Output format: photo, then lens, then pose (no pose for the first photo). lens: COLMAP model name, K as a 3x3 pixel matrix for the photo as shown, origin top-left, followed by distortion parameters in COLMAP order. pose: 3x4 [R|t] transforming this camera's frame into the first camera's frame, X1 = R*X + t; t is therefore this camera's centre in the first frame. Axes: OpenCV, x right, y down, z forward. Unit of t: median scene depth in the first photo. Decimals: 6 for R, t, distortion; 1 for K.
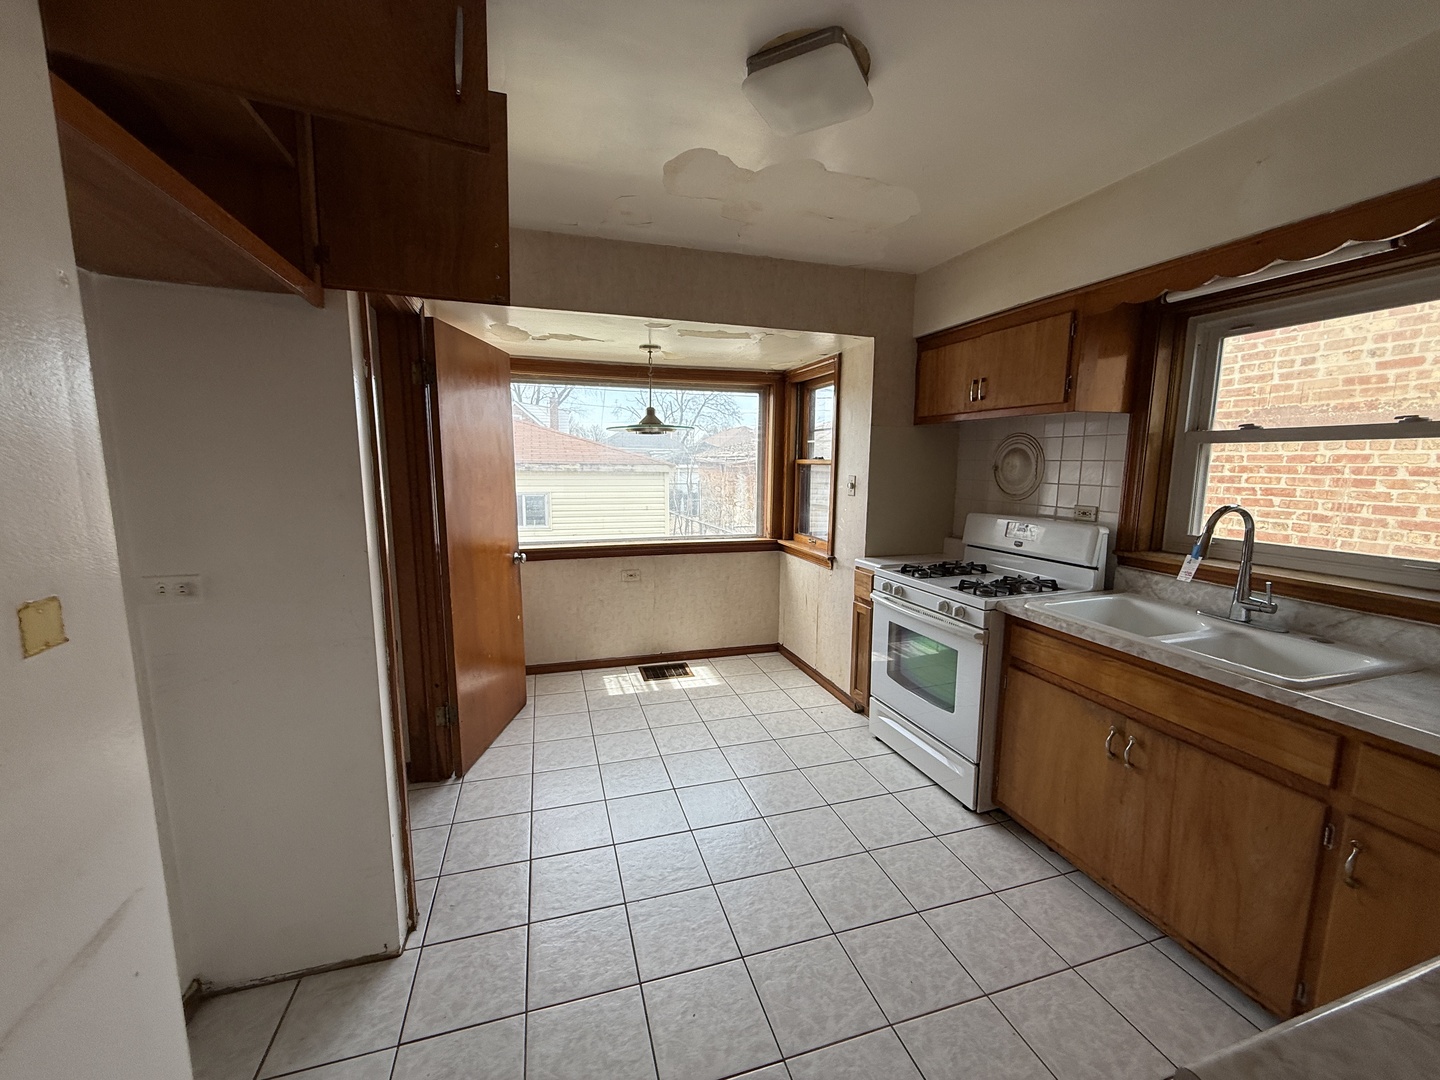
lens RADIAL K [[573.2, 0, 715.5], [0, 573.2, 539.9], [0, 0, 1]] dist [0.002625, 0.000368]
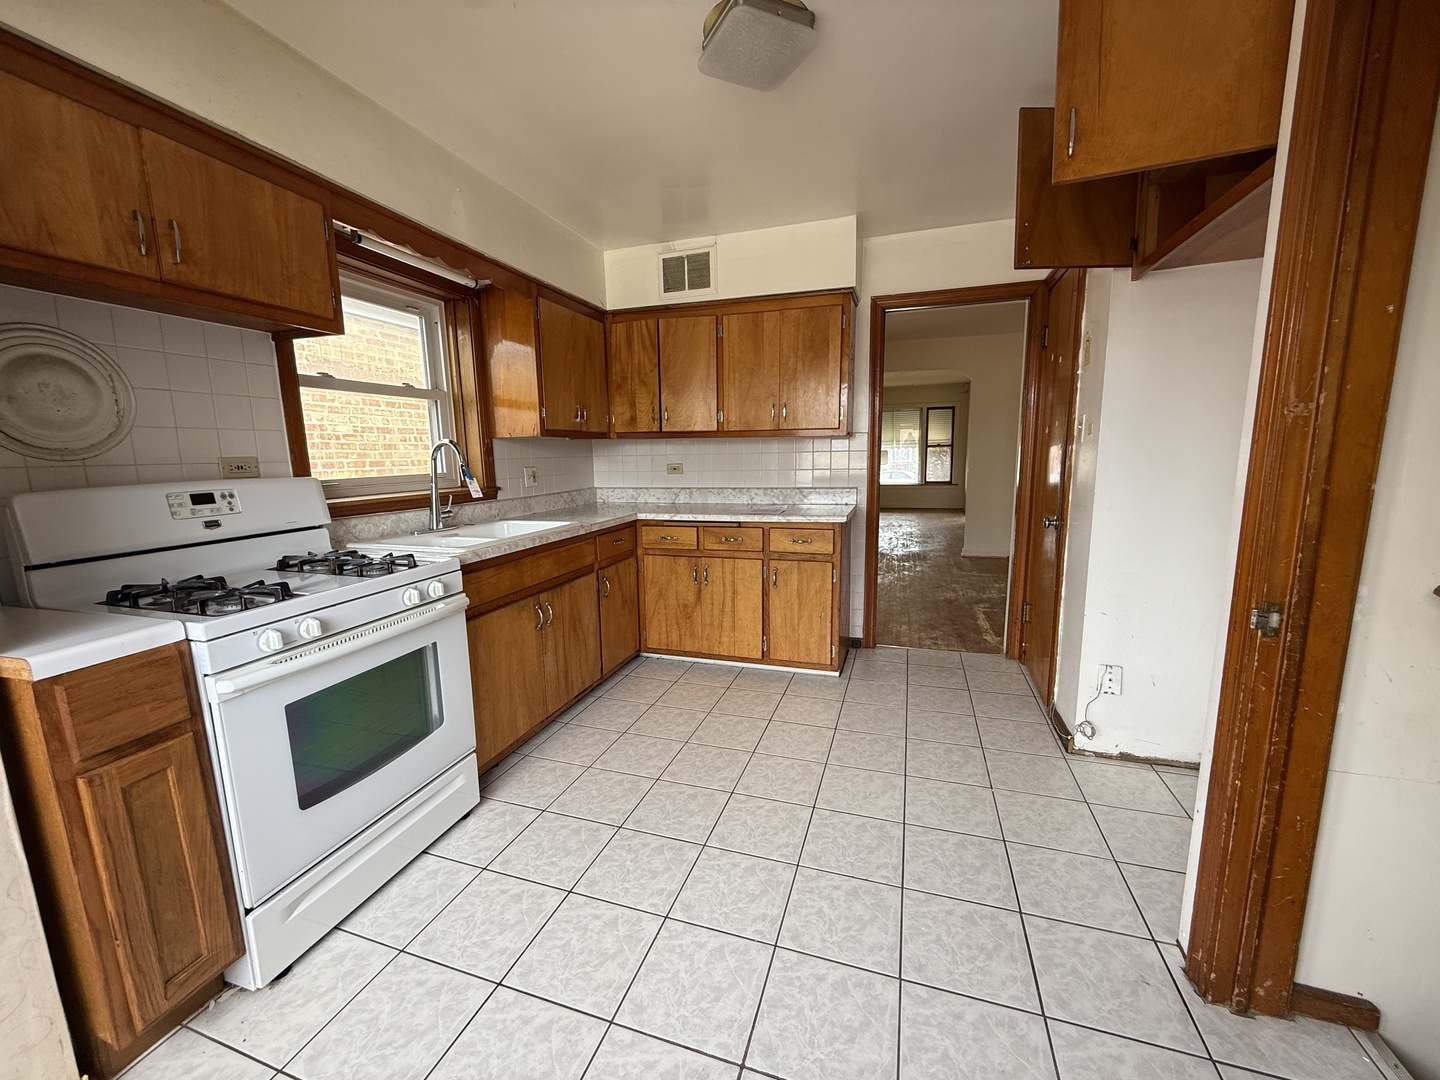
lens RADIAL K [[573.2, 0, 721.4], [0, 573.2, 539.2], [0, 0, 1]] dist [0.002625, 0.000368]
pose [[-0.807275, -0.084273, 0.584127, -0.356839], [0.097509, 0.957104, 0.272844, -0.121848], [-0.582064, 0.277218, -0.764429, 1.496050]]
